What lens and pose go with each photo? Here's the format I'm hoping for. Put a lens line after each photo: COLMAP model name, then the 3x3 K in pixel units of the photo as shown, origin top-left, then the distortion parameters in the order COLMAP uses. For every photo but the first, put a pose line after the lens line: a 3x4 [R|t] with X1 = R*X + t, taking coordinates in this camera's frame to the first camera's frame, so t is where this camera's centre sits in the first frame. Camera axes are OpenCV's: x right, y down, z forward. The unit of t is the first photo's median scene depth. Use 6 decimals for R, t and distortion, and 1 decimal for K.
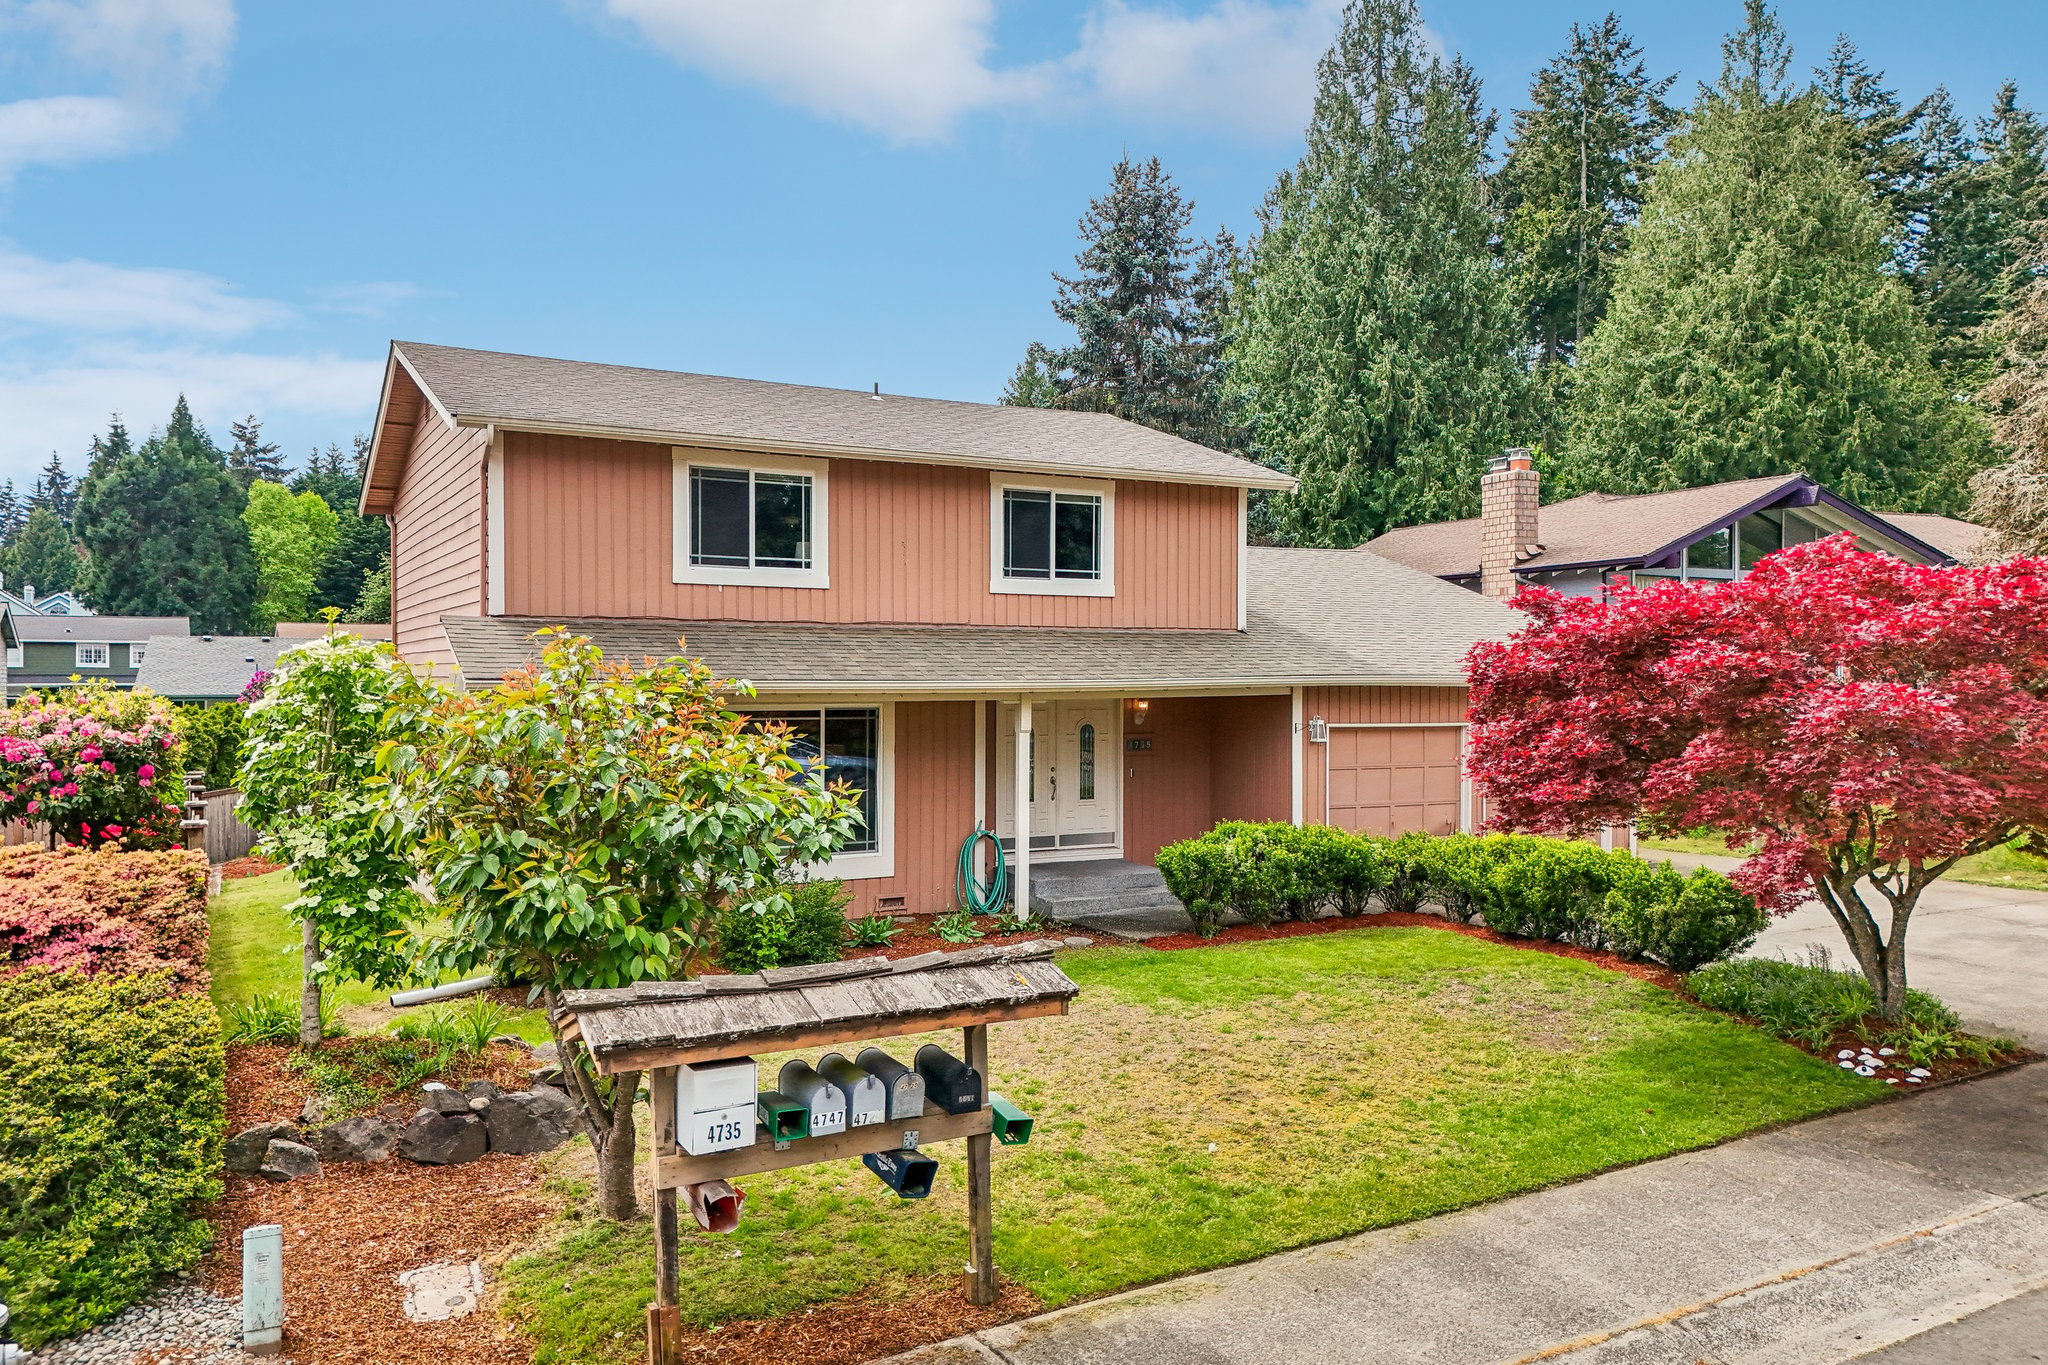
lens RADIAL K [[1513.7, 0, 1028.2], [0, 1513.7, 672.2], [0, 0, 1]] dist [0.061215, -0.048605]
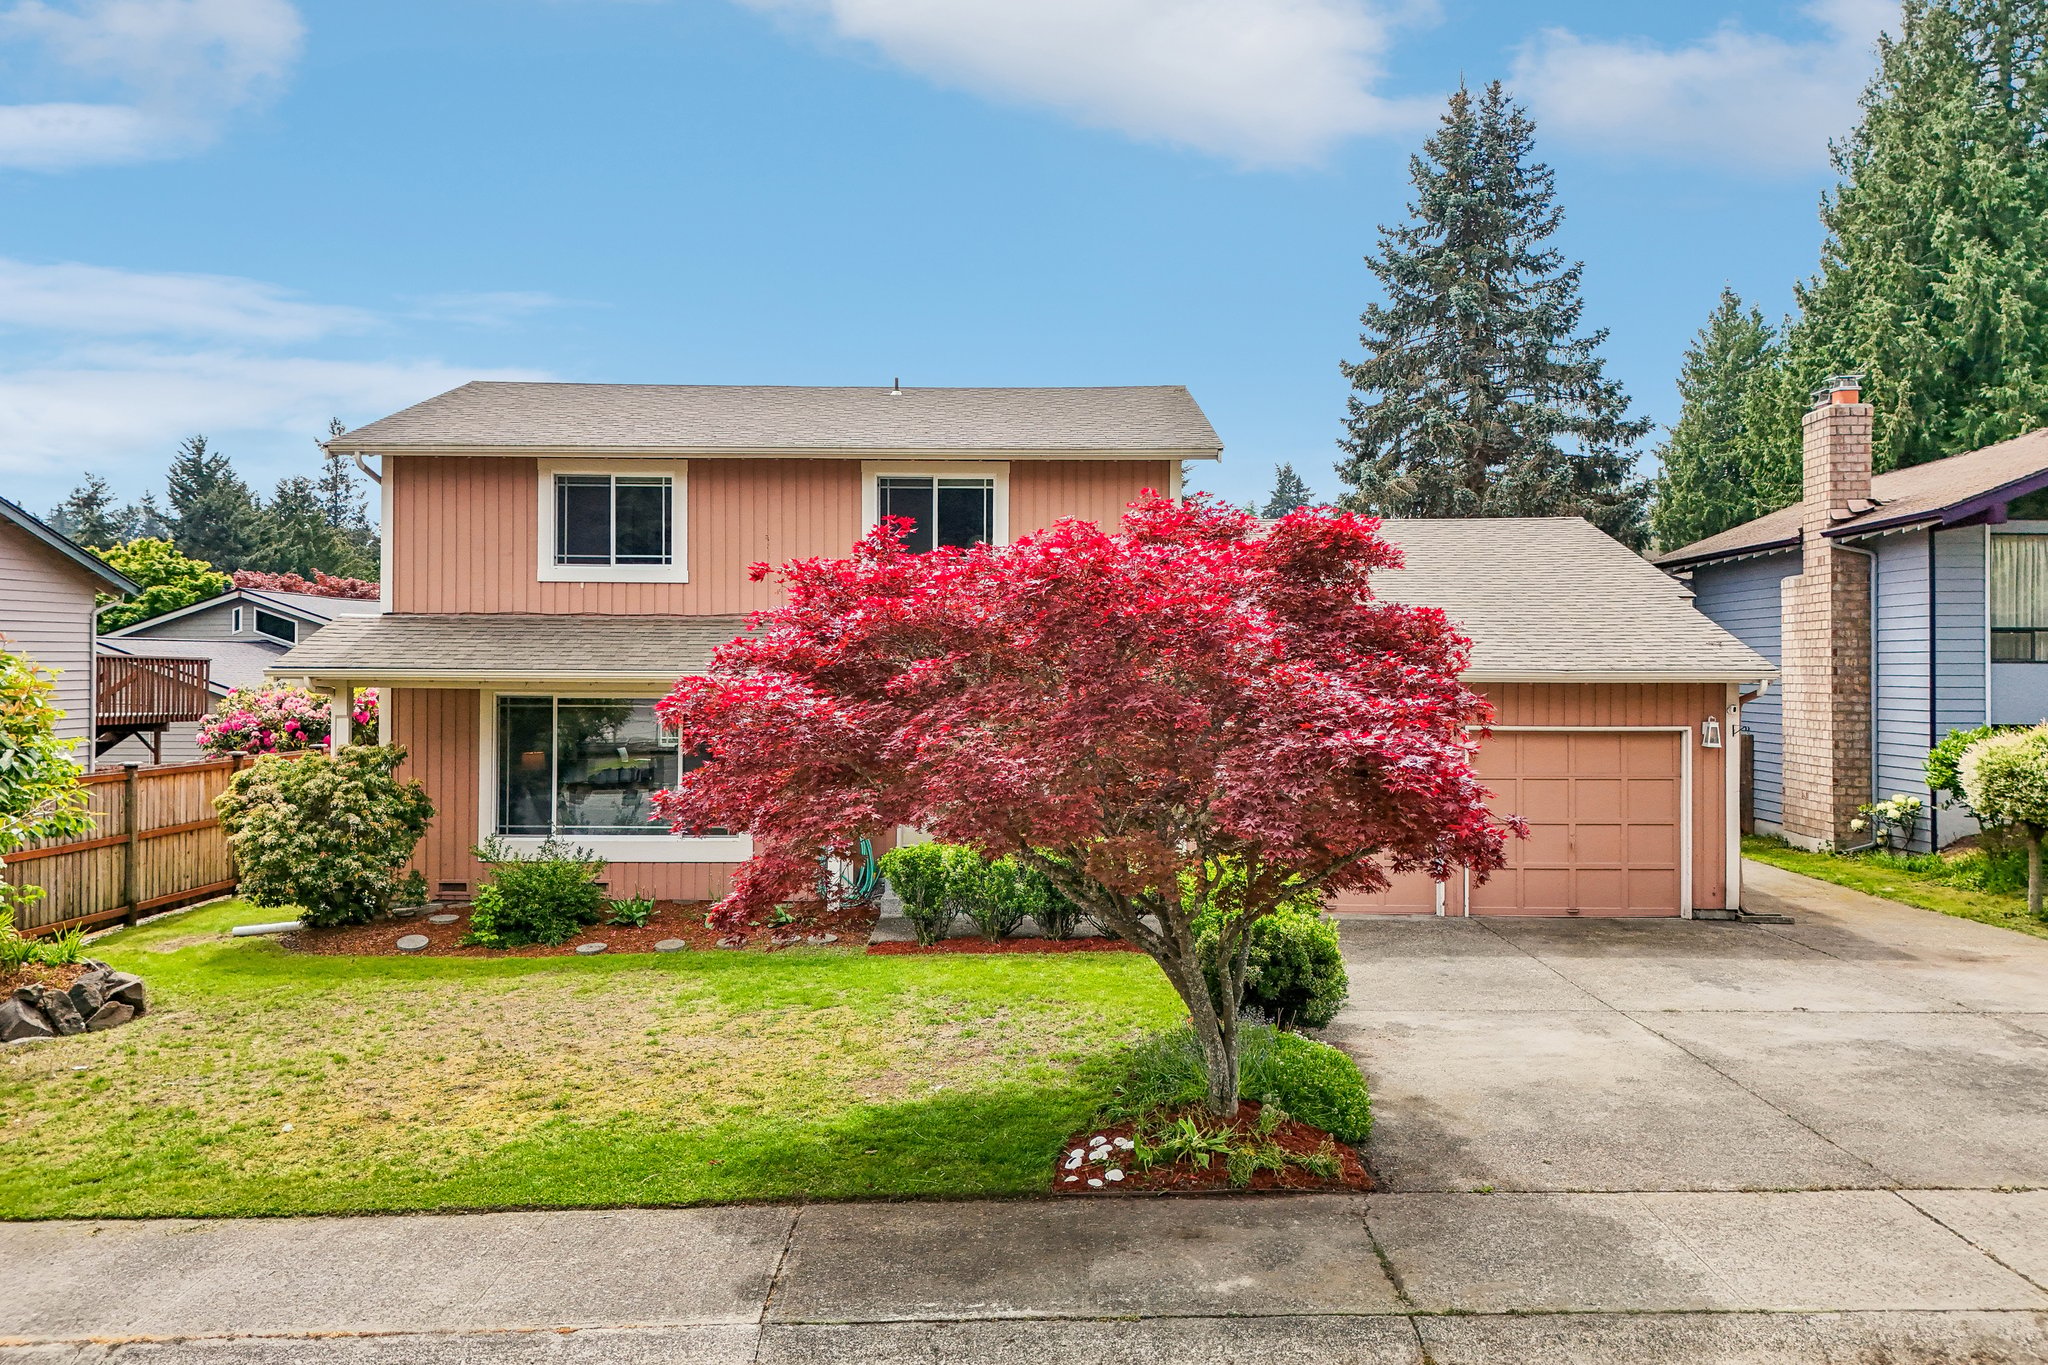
lens RADIAL K [[1531.4, 0, 1016.5], [0, 1531.4, 647.4], [0, 0, 1]] dist [0.061644, -0.056309]
pose [[0.868964, -0.003684, -0.494862, 0.549148], [-0.002144, 0.999935, -0.011210, 0.000932], [0.494871, 0.010802, 0.868899, 0.174418]]
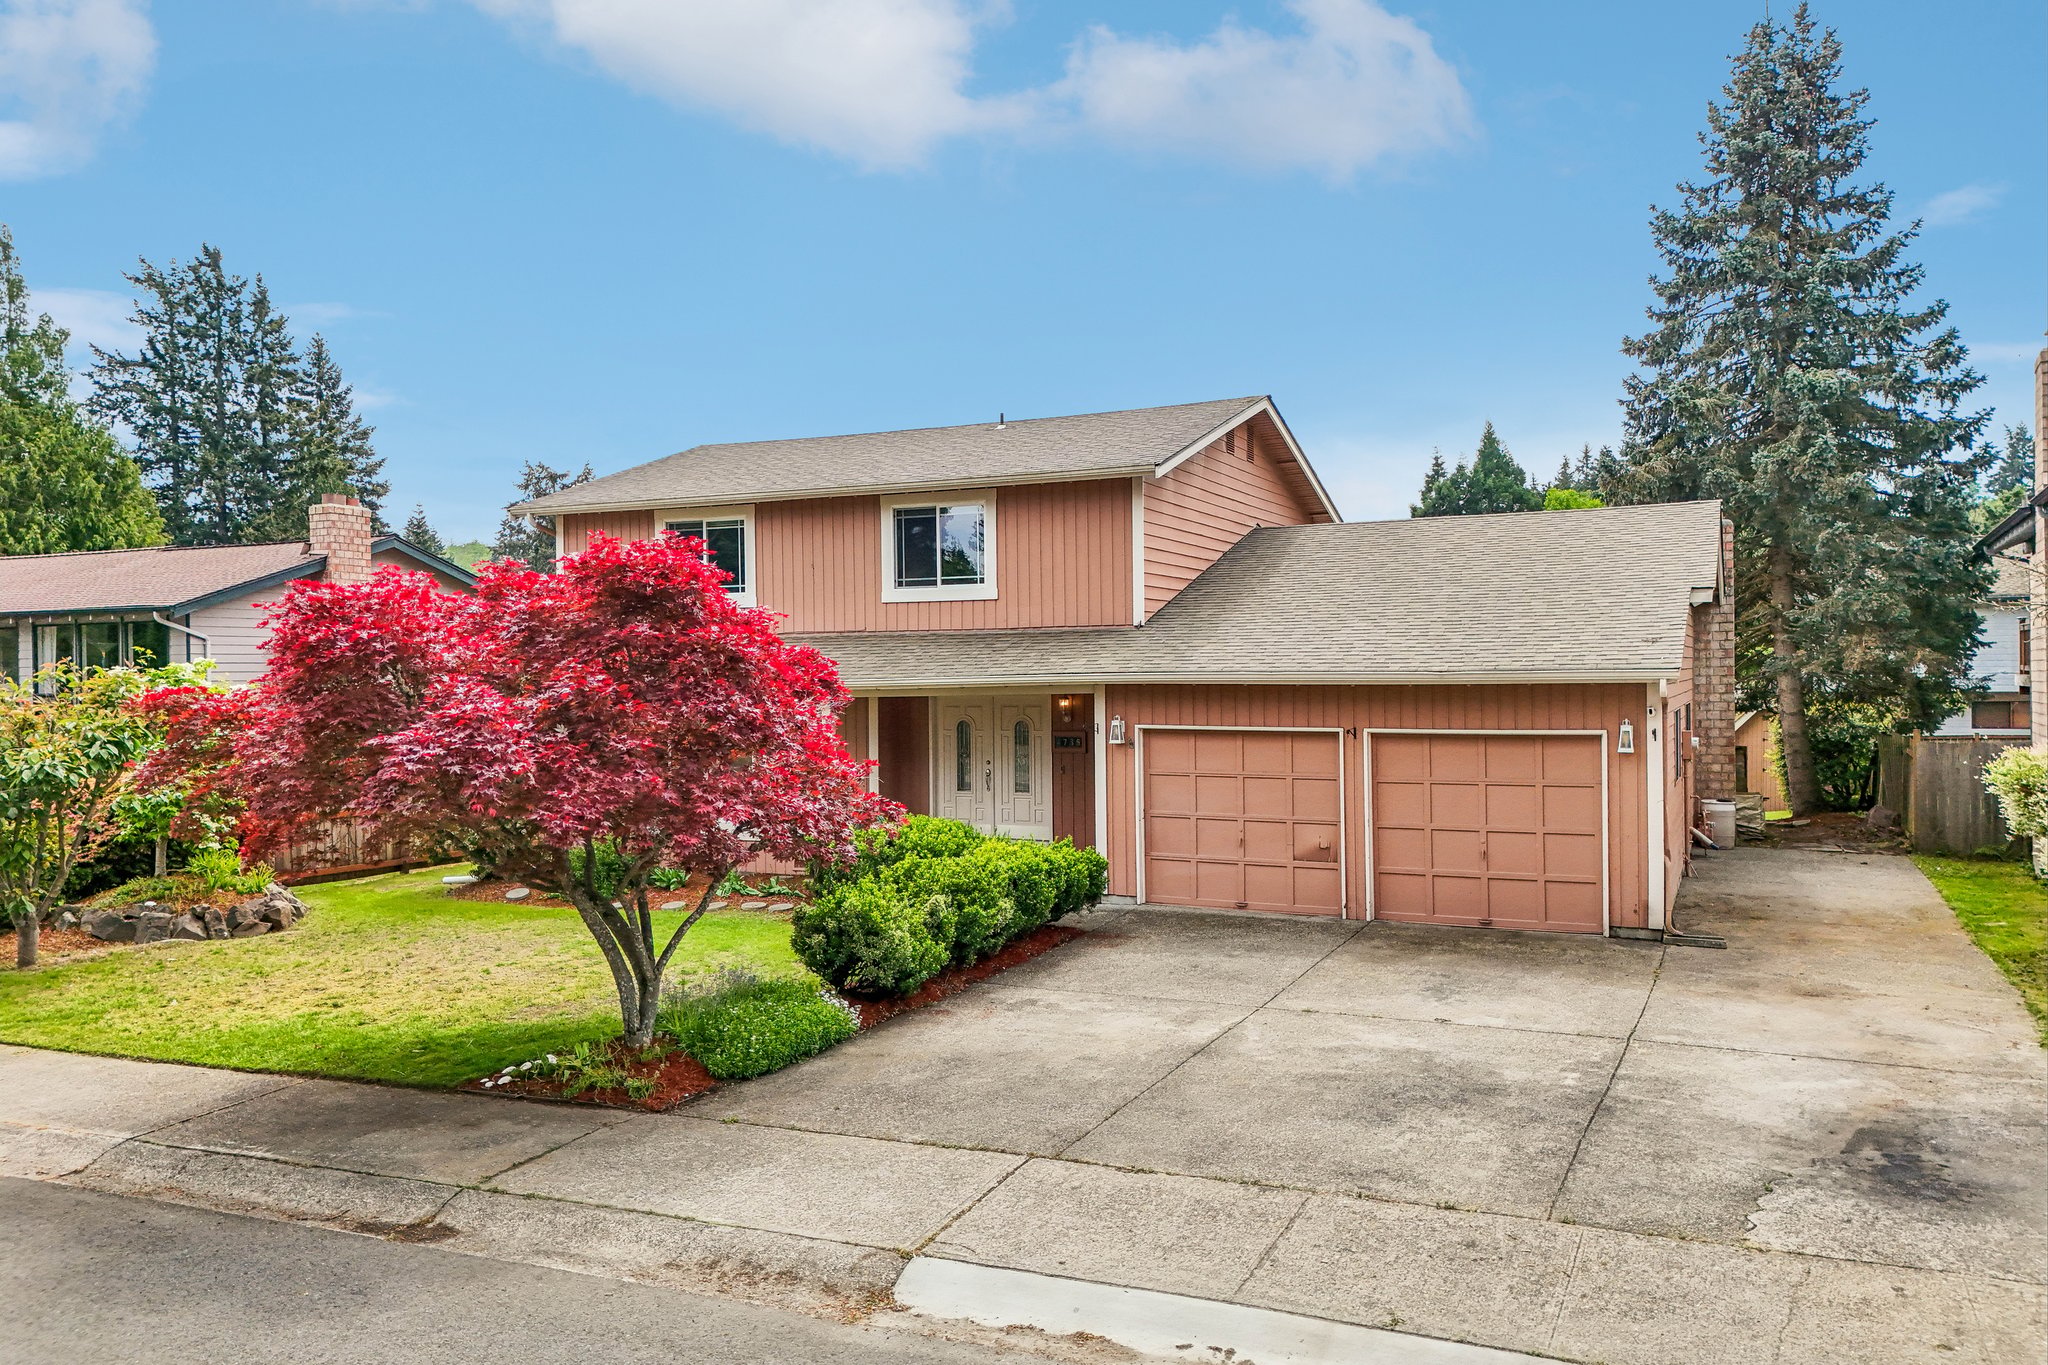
lens RADIAL K [[1490.2, 0, 1025.5], [0, 1490.2, 718.6], [0, 0, 1]] dist [0.066064, -0.058413]
pose [[0.583046, 0.015562, -0.812290, 0.922918], [0.011046, 0.999572, 0.027079, 0.004531], [0.812364, -0.024760, 0.582625, 0.427671]]
